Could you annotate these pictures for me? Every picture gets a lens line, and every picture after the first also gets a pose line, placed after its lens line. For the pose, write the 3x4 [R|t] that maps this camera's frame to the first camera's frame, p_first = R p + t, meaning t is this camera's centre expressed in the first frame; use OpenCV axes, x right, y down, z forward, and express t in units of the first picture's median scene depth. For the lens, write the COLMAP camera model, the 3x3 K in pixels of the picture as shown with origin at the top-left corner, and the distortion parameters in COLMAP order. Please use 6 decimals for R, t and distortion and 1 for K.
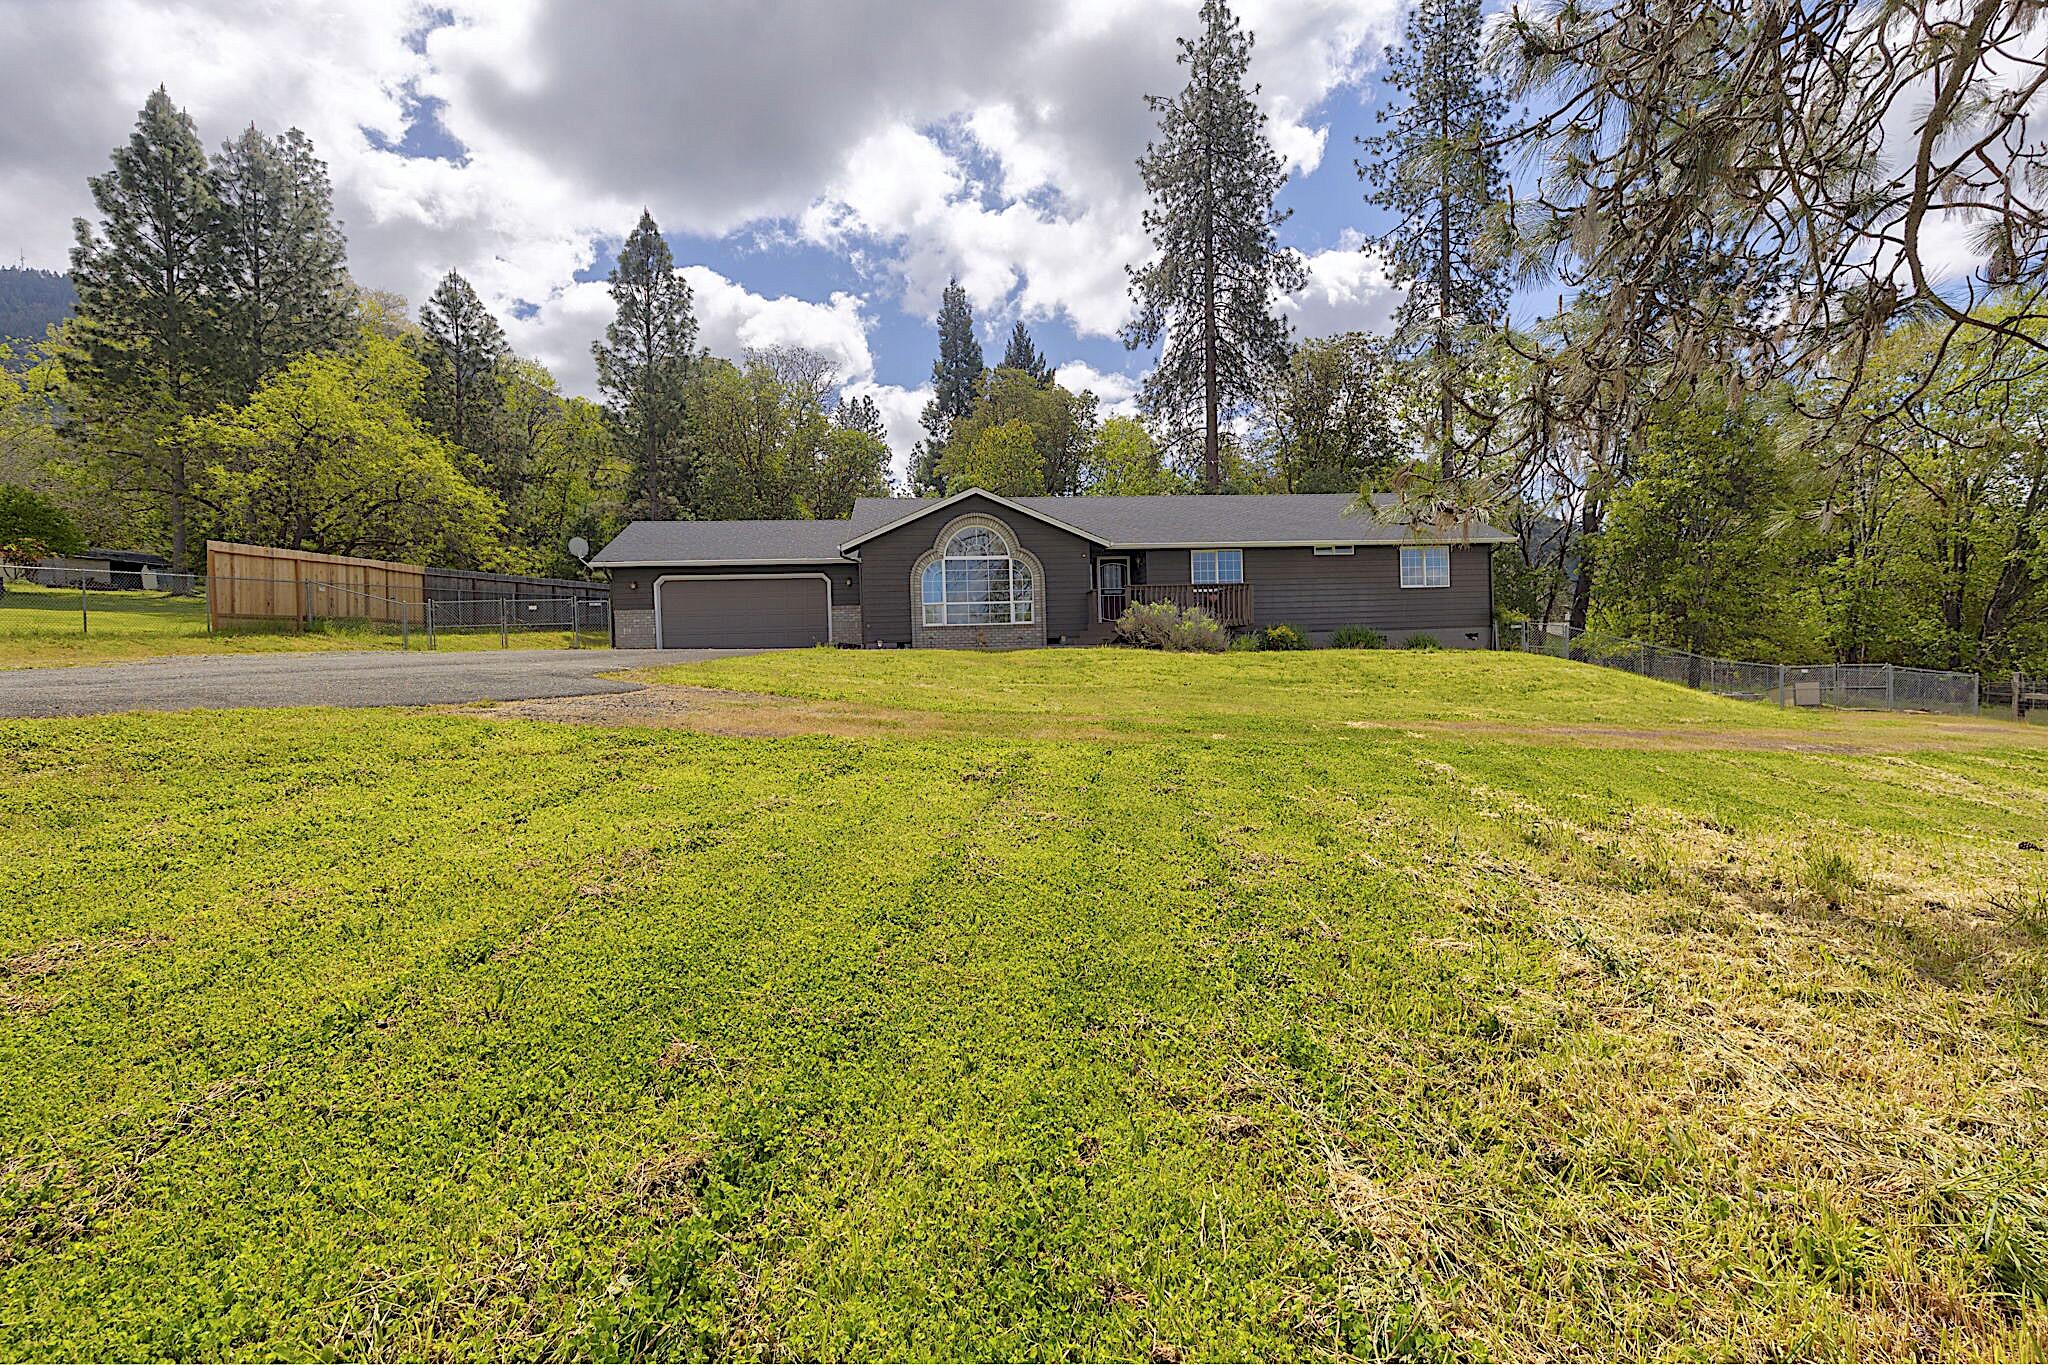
lens RADIAL K [[916.1, 0, 1016.6], [0, 916.1, 673.3], [0, 0, 1]] dist [0.003253, -0.000469]
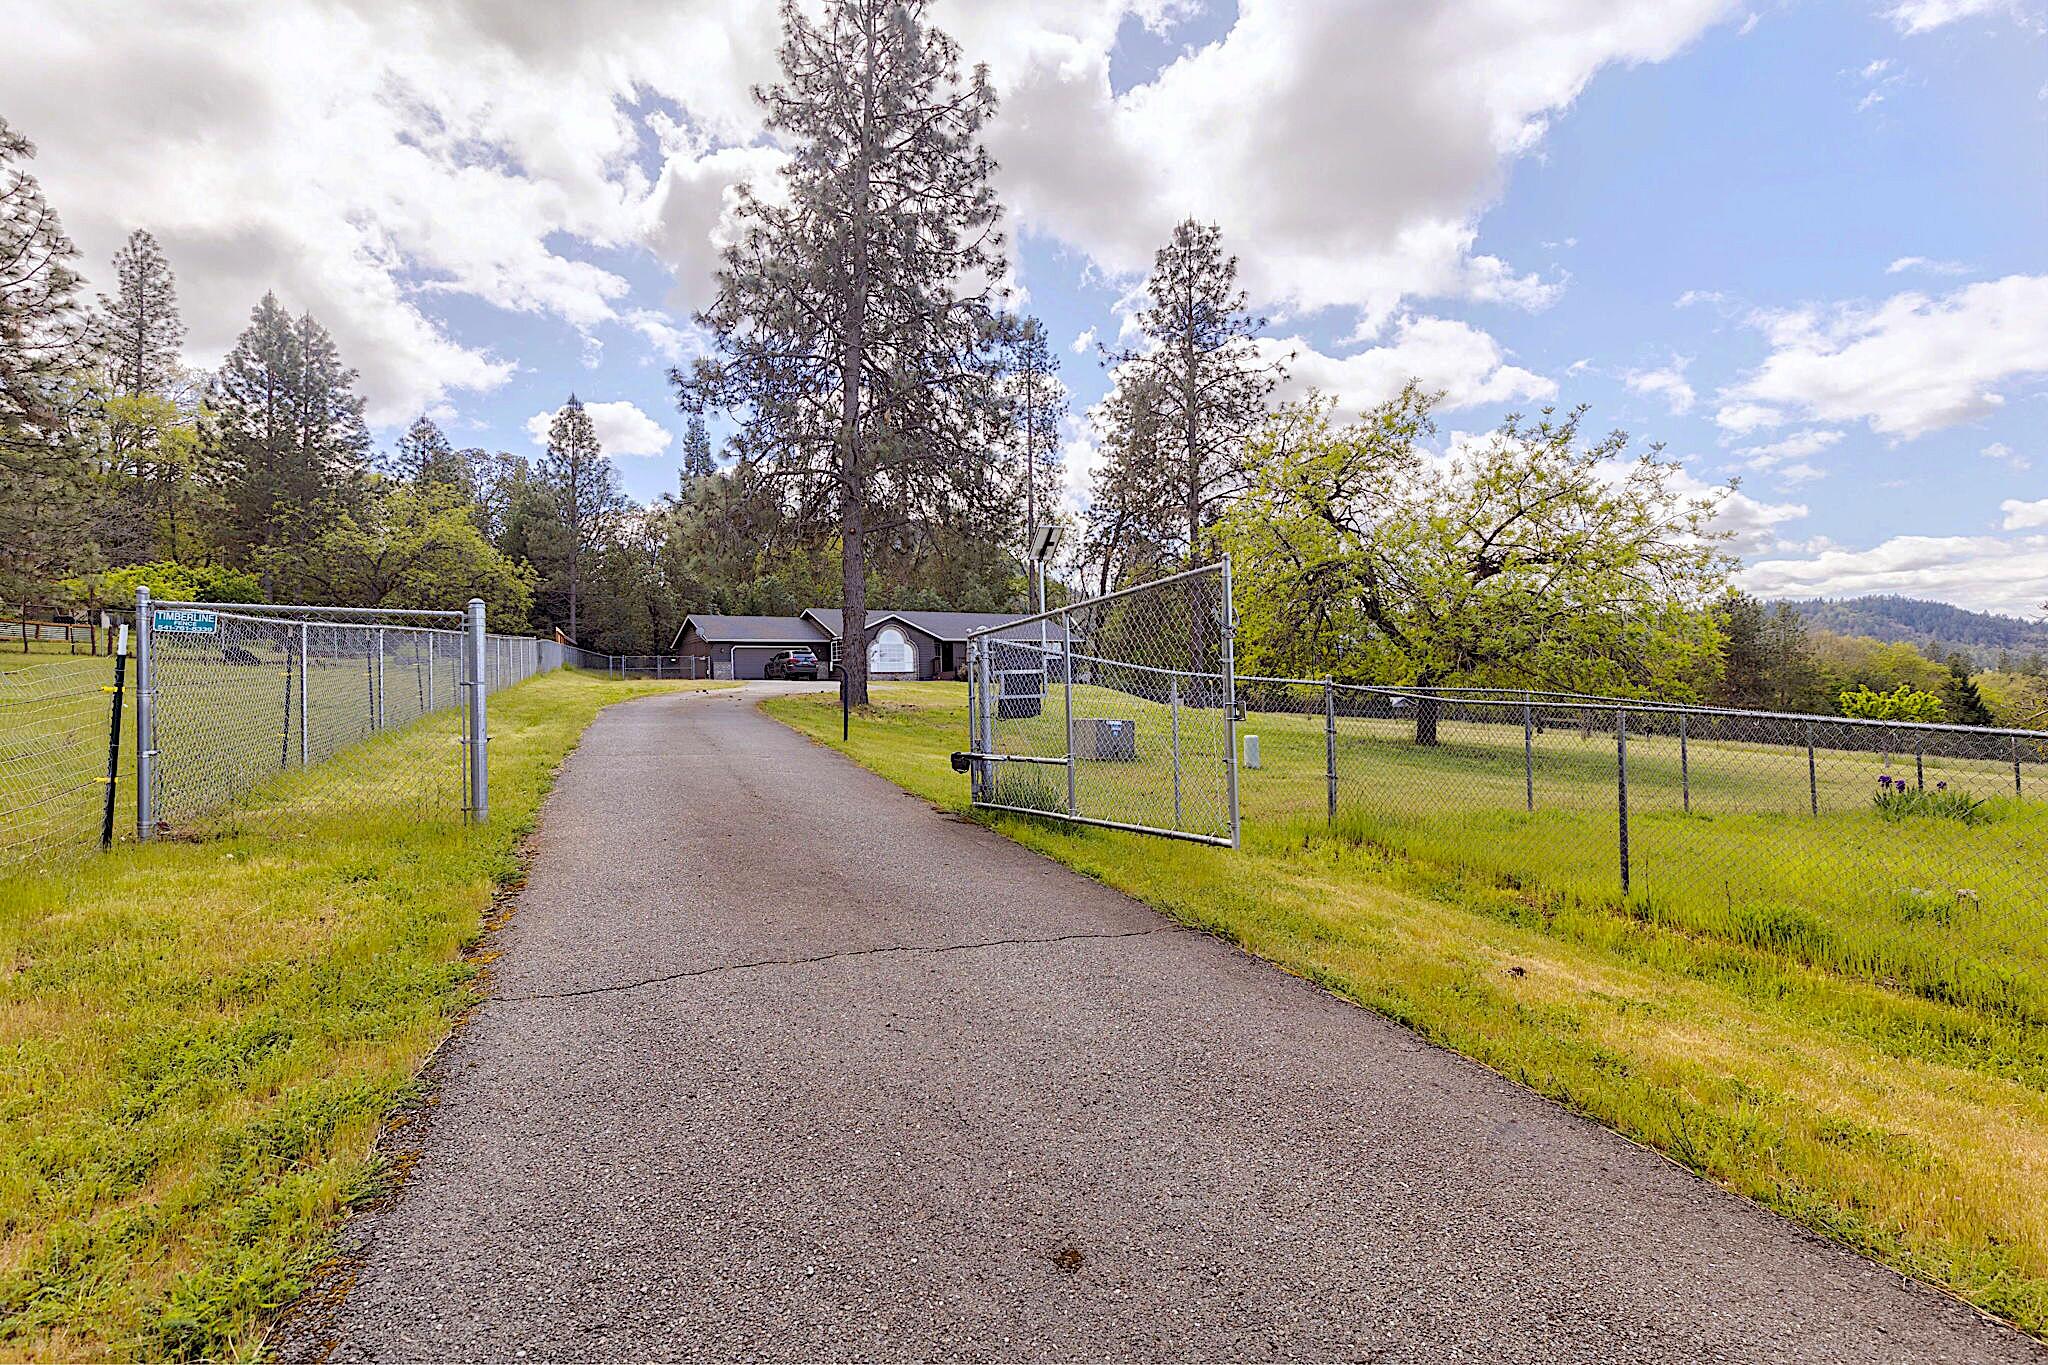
lens RADIAL K [[916.1, 0, 1016.6], [0, 916.1, 673.3], [0, 0, 1]] dist [0.003253, -0.000469]
pose [[0.887627, 0.015031, 0.460317, -0.381277], [0.005980, 0.999007, -0.044153, 0.026641], [-0.460523, 0.041945, 0.886656, -0.571971]]
